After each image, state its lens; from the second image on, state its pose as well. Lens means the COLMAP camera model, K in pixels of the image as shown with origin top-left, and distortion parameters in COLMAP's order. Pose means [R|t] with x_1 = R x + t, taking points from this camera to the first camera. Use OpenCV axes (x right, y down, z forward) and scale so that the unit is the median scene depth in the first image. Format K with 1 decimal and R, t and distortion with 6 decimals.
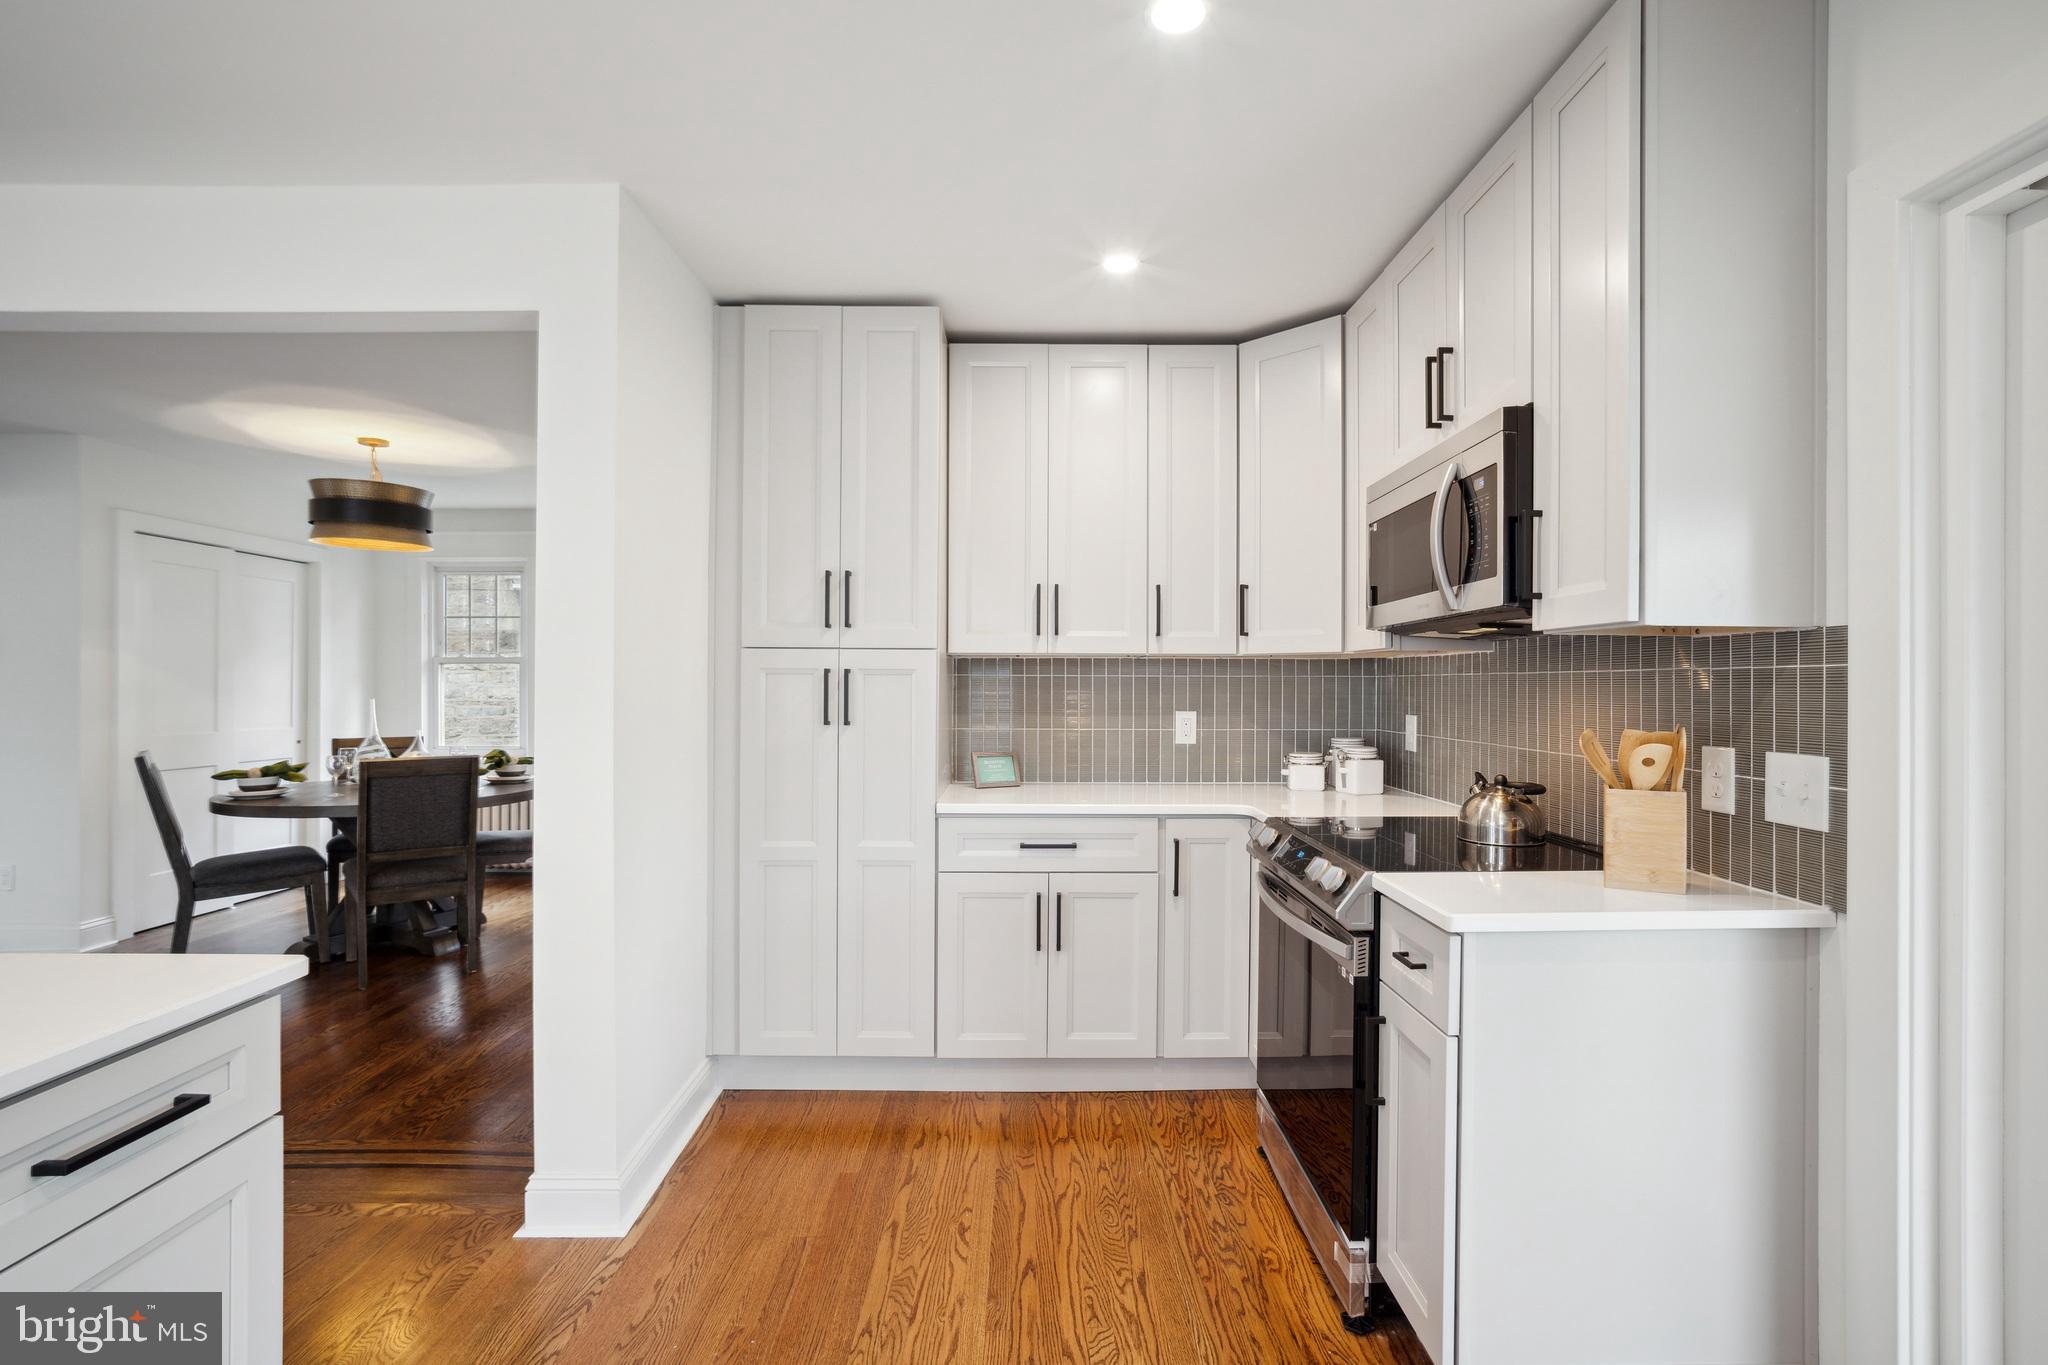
lens RADIAL K [[934.2, 0, 1017.6], [0, 934.2, 665.4], [0, 0, 1]] dist [-0.037320, 0.020021]
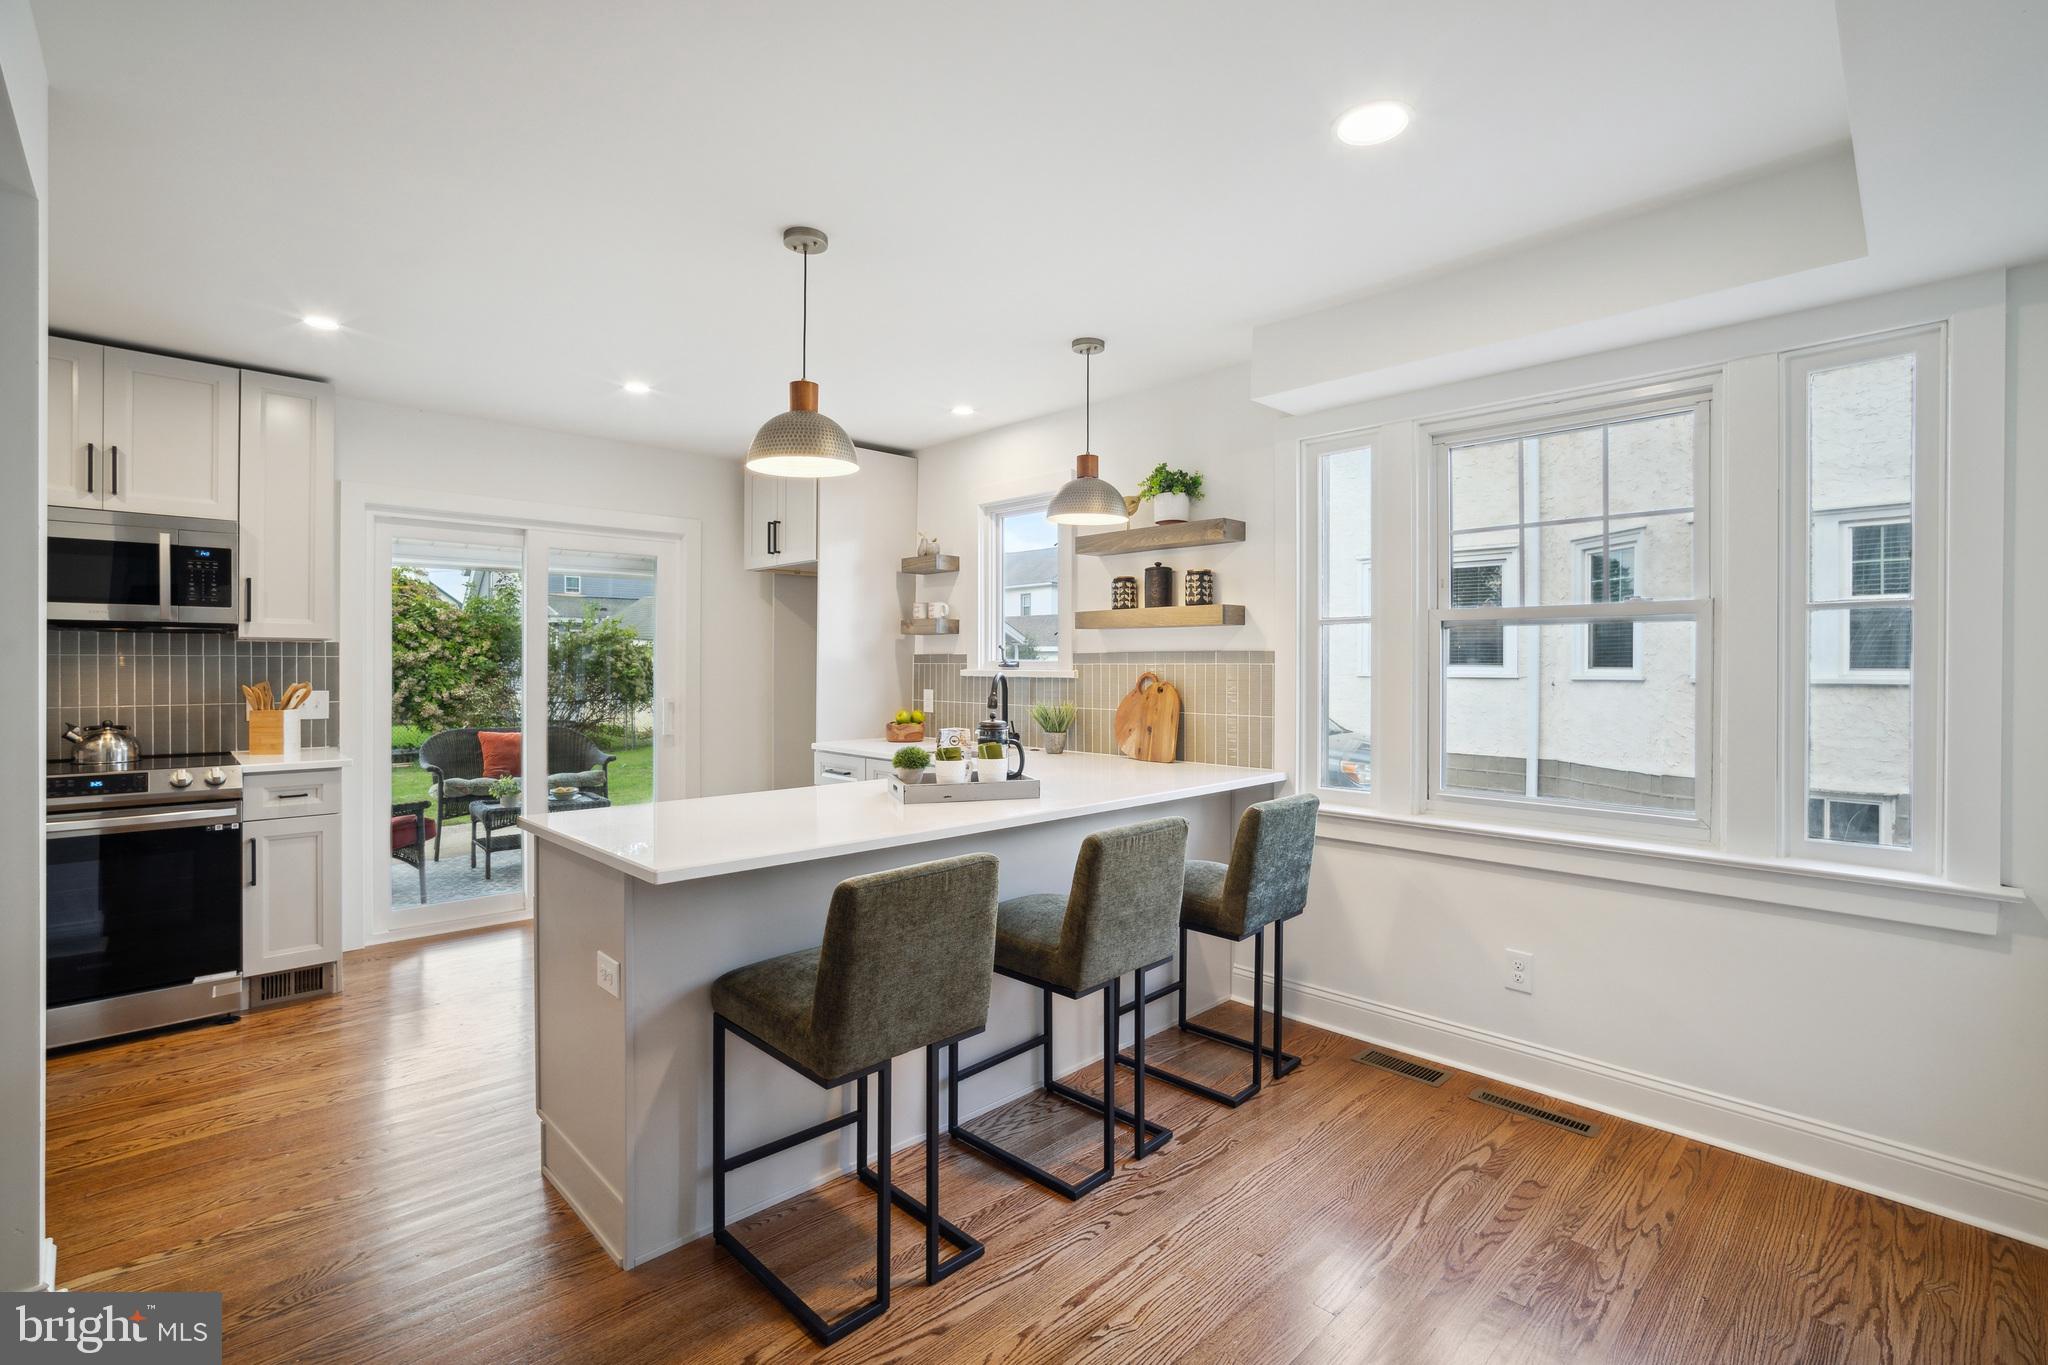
lens RADIAL K [[934.2, 0, 1017.6], [0, 934.2, 665.4], [0, 0, 1]] dist [-0.037320, 0.020021]
pose [[-0.685410, -0.006242, 0.728130, -1.286500], [-0.019306, 0.999768, -0.009602, 0.006604], [-0.727901, -0.020638, -0.685371, 0.723017]]
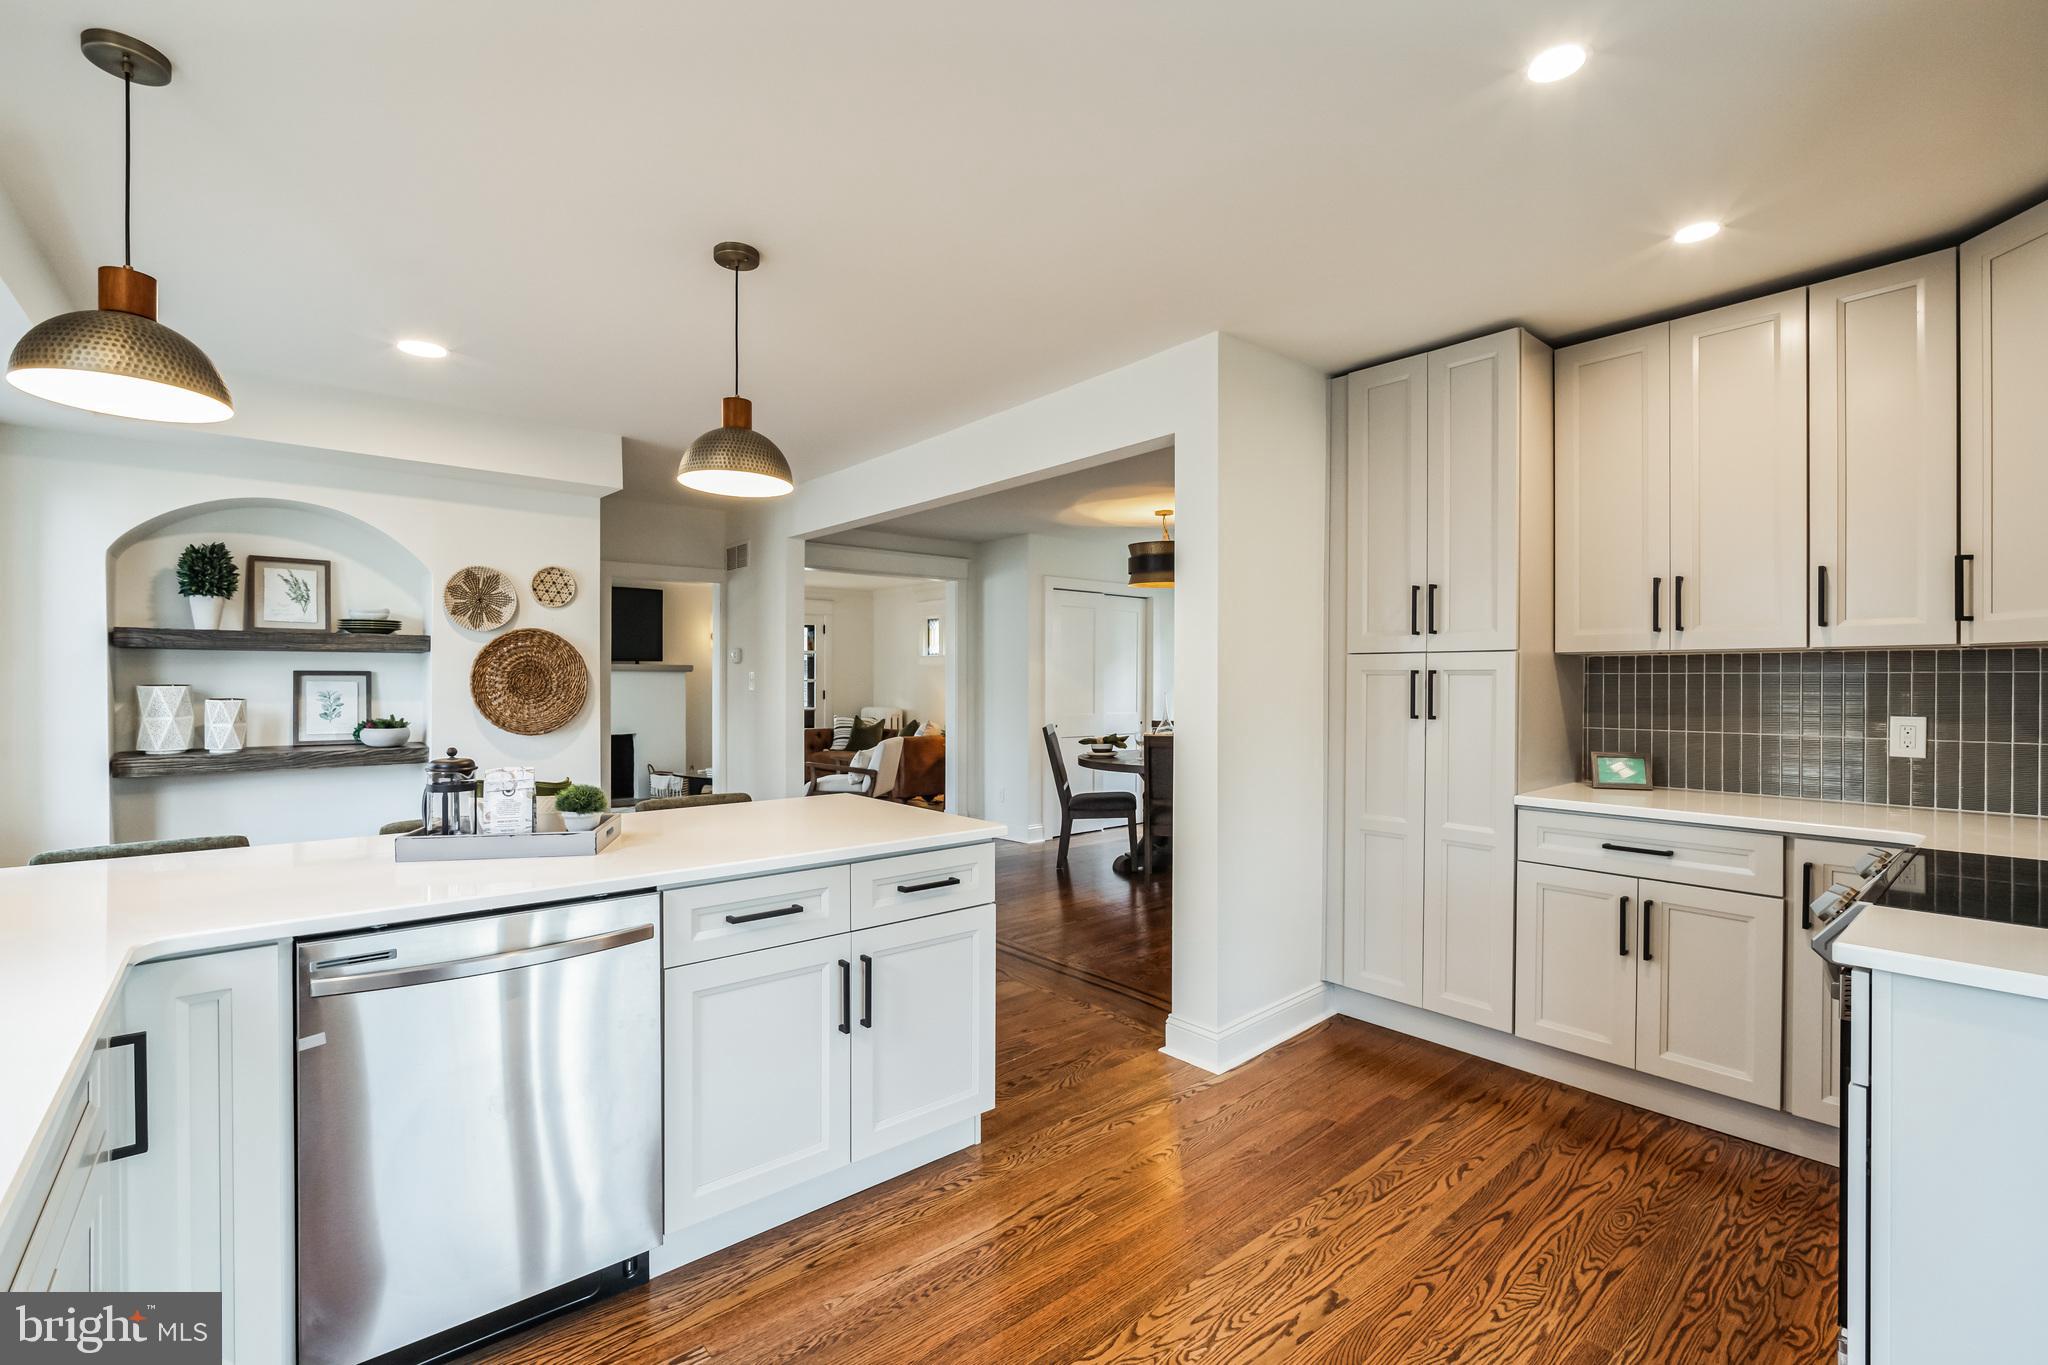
lens RADIAL K [[901.7, 0, 1021.9], [0, 901.7, 634.2], [0, 0, 1]] dist [0.002344, 0.000613]
pose [[0.639694, -0.042226, -0.767469, 0.357948], [0.018704, 0.999049, -0.039378, -0.005950], [0.768402, 0.010835, 0.639876, -0.098217]]
